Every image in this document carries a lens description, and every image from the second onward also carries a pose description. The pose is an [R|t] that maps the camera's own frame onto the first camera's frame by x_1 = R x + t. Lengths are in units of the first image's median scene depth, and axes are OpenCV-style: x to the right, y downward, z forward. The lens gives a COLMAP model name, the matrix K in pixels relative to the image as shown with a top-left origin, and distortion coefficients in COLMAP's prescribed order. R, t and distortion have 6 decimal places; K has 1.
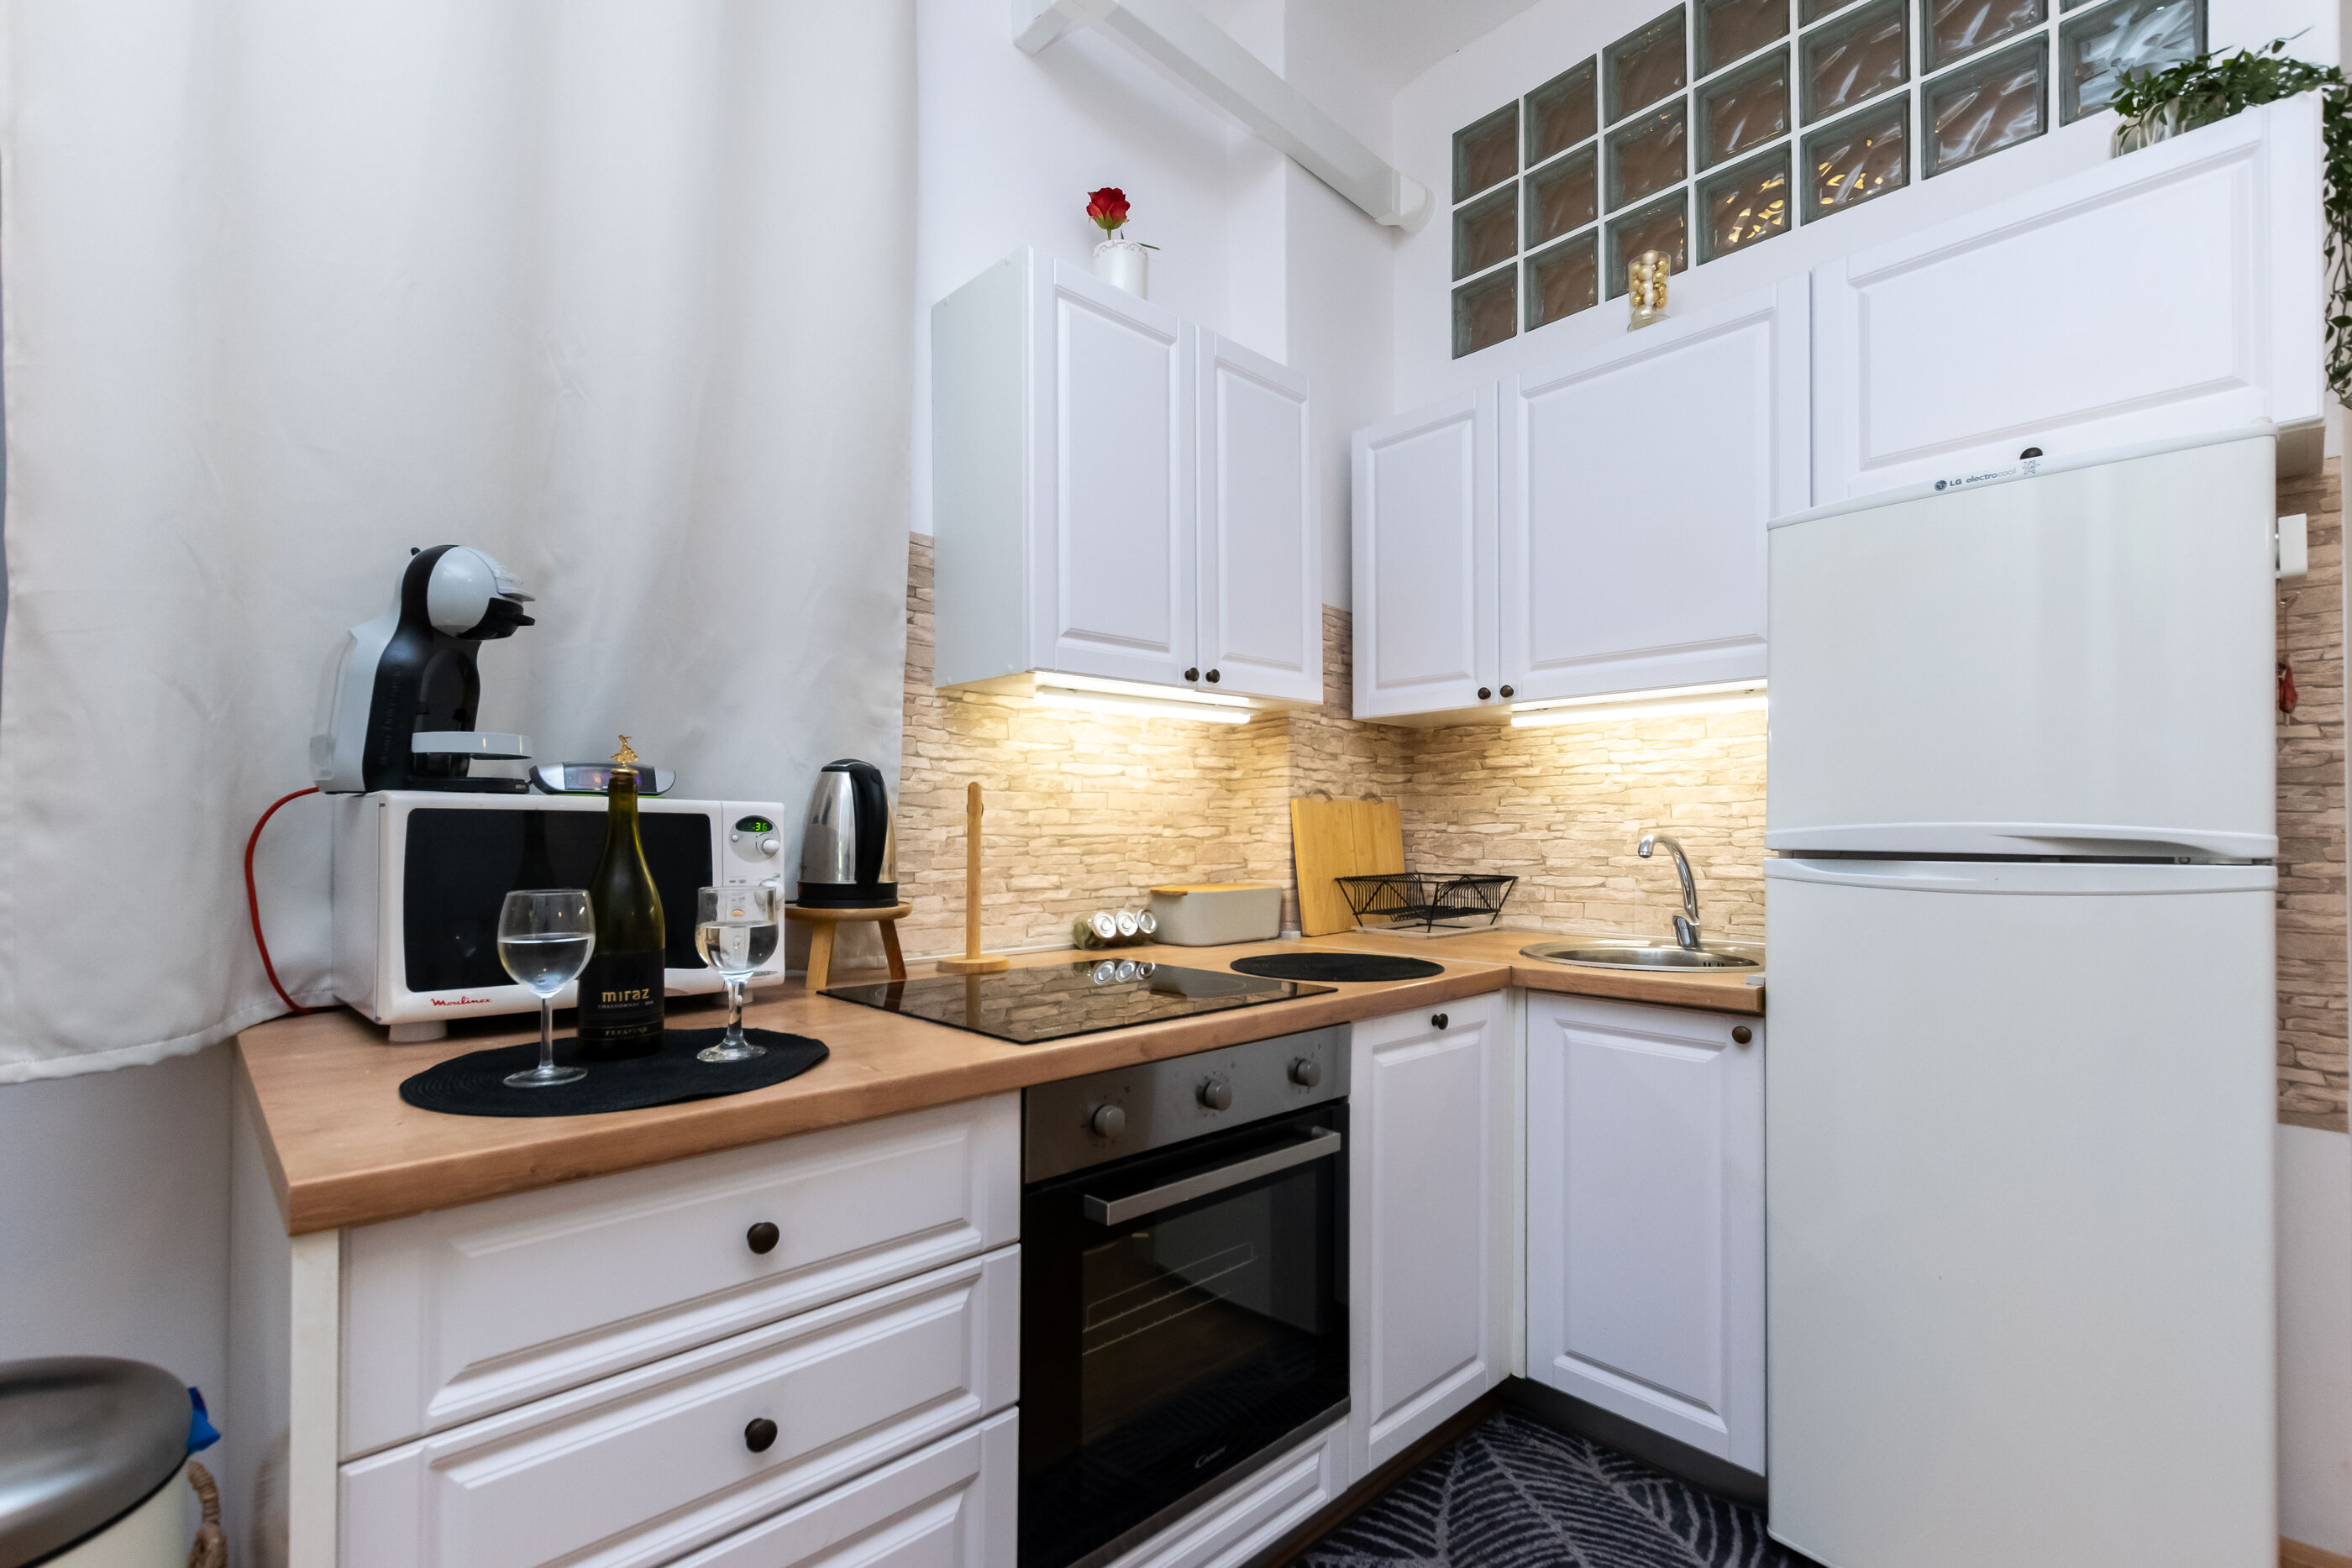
lens RADIAL K [[1049.5, 0, 1210.4], [0, 1049.5, 821.9], [0, 0, 1]] dist [0.003458, -0.000587]
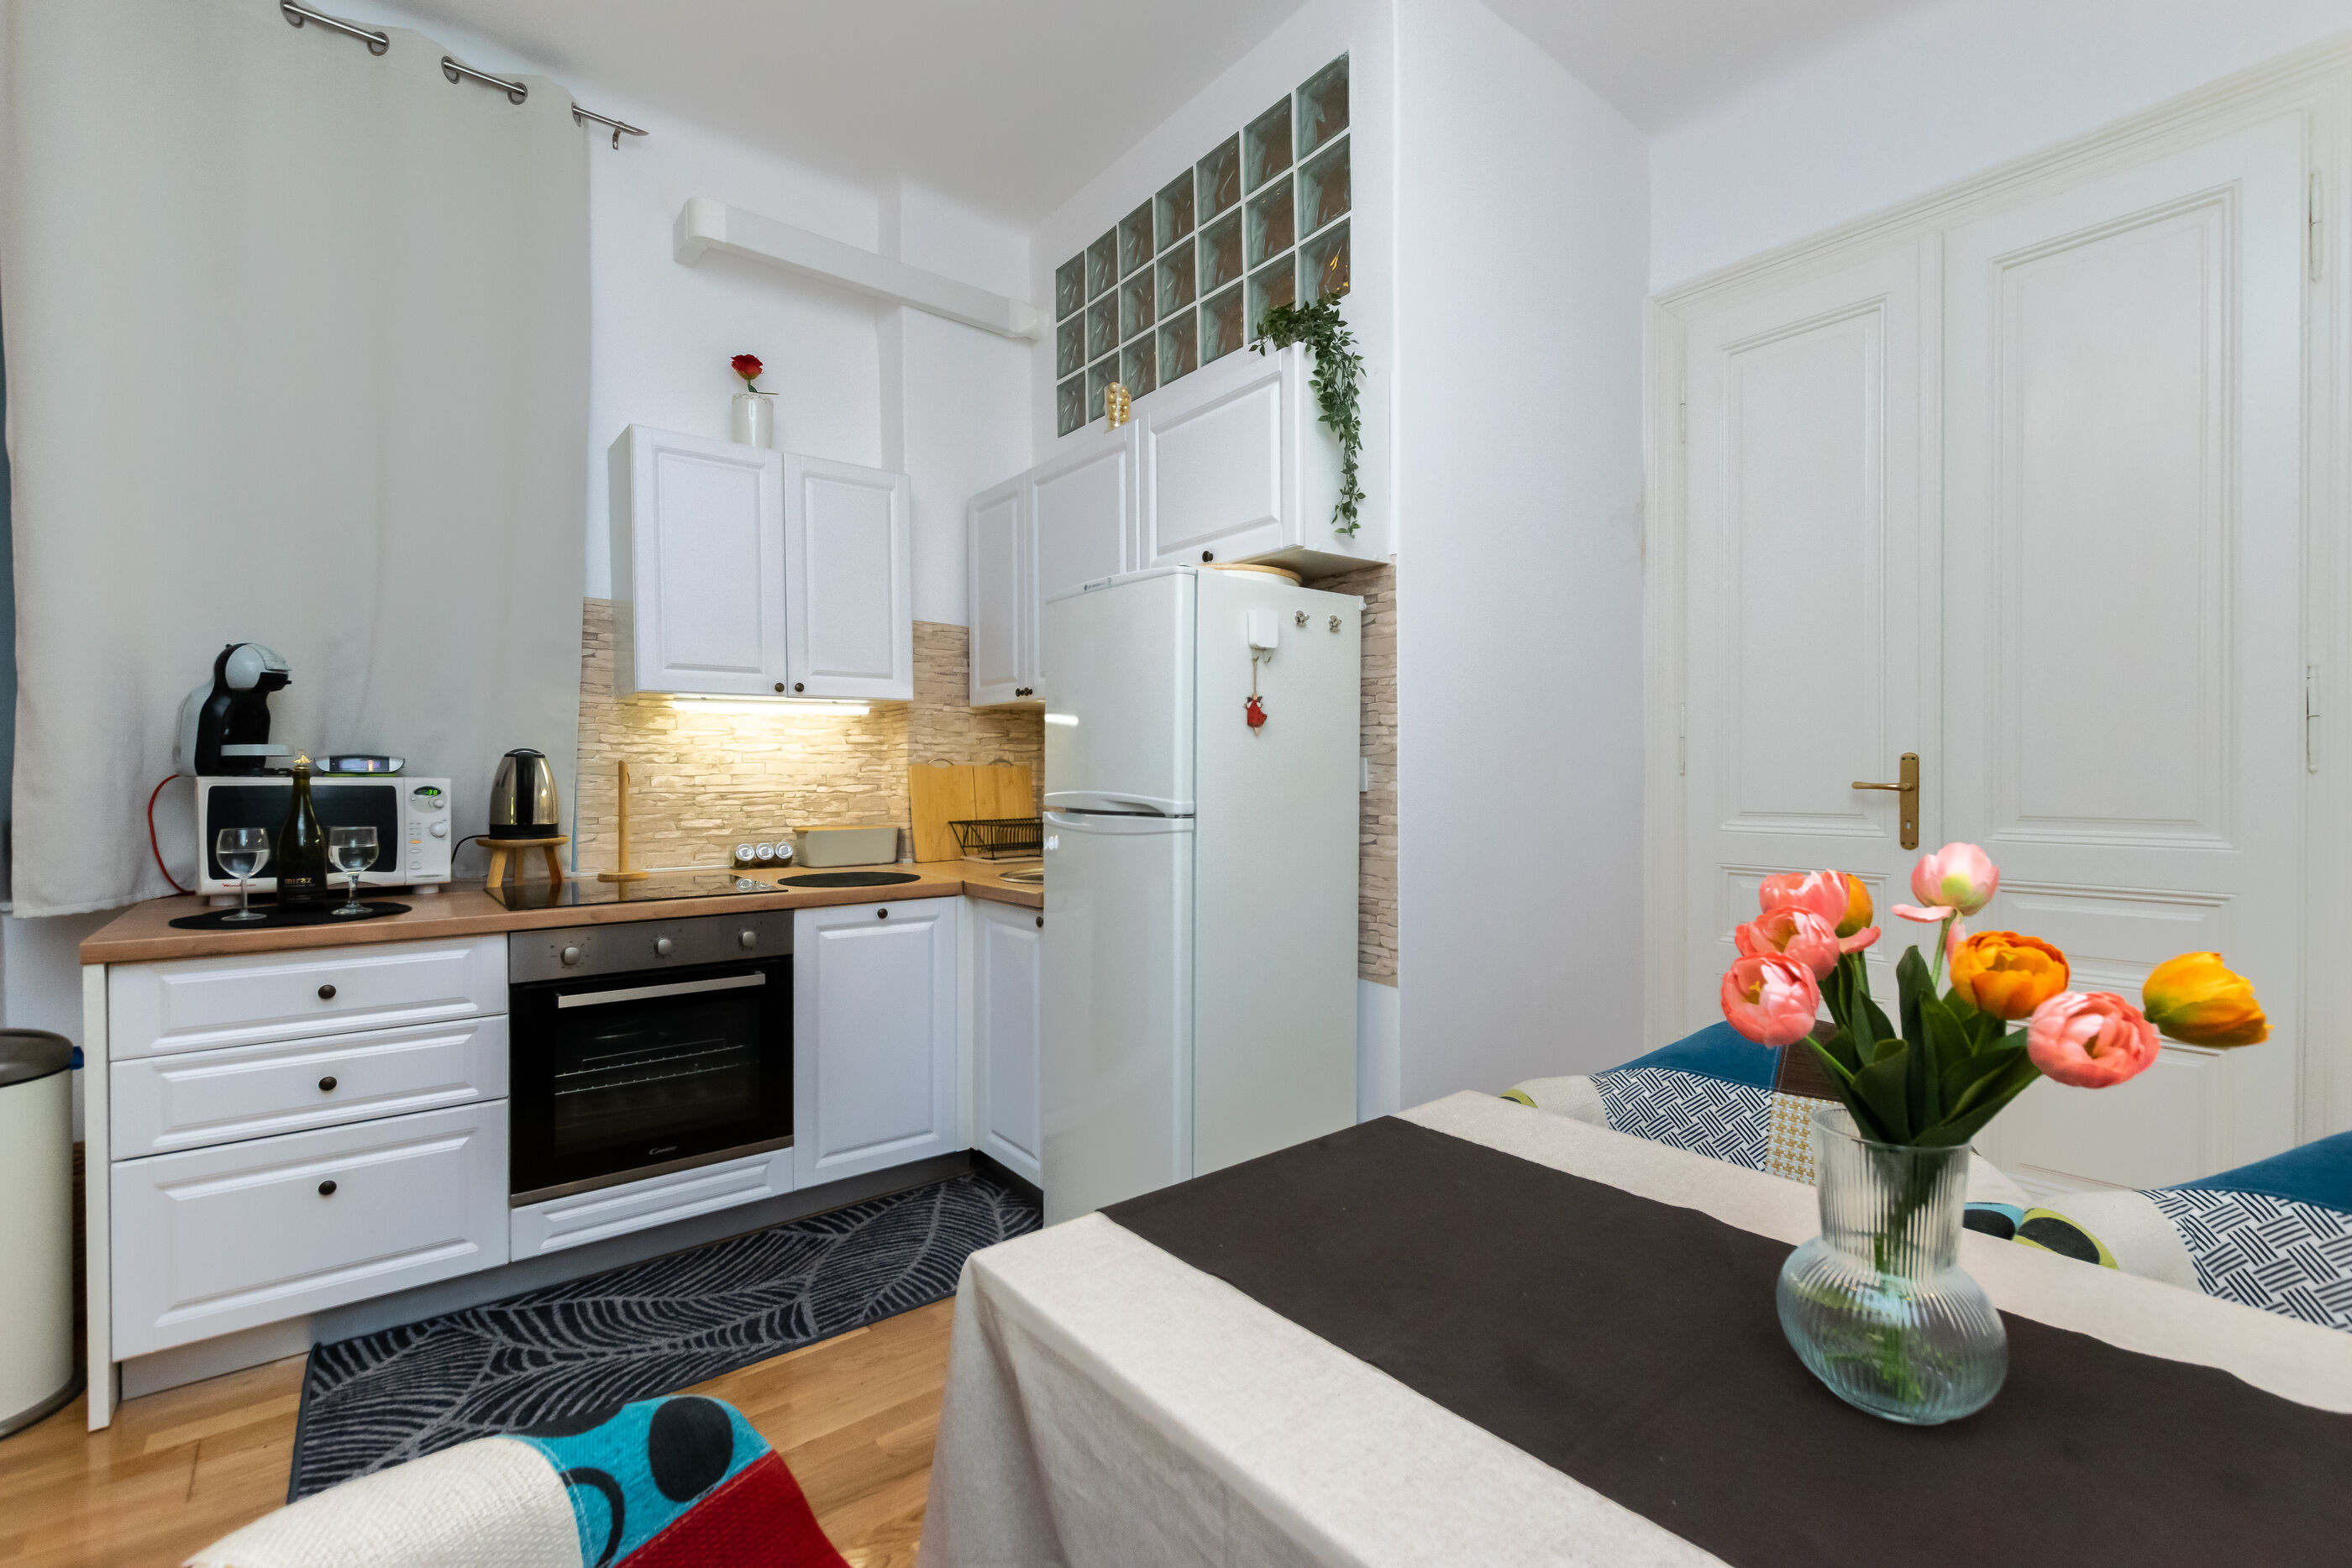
lens RADIAL K [[1026.1, 0, 1179.3], [0, 1026.1, 787.5], [0, 0, 1]] dist [0.000718, -0.000657]
pose [[0.995820, 0.000970, -0.091333, 0.591699], [0.001264, 0.999702, 0.024399, -0.026812], [0.091329, -0.024412, 0.995521, -0.361170]]
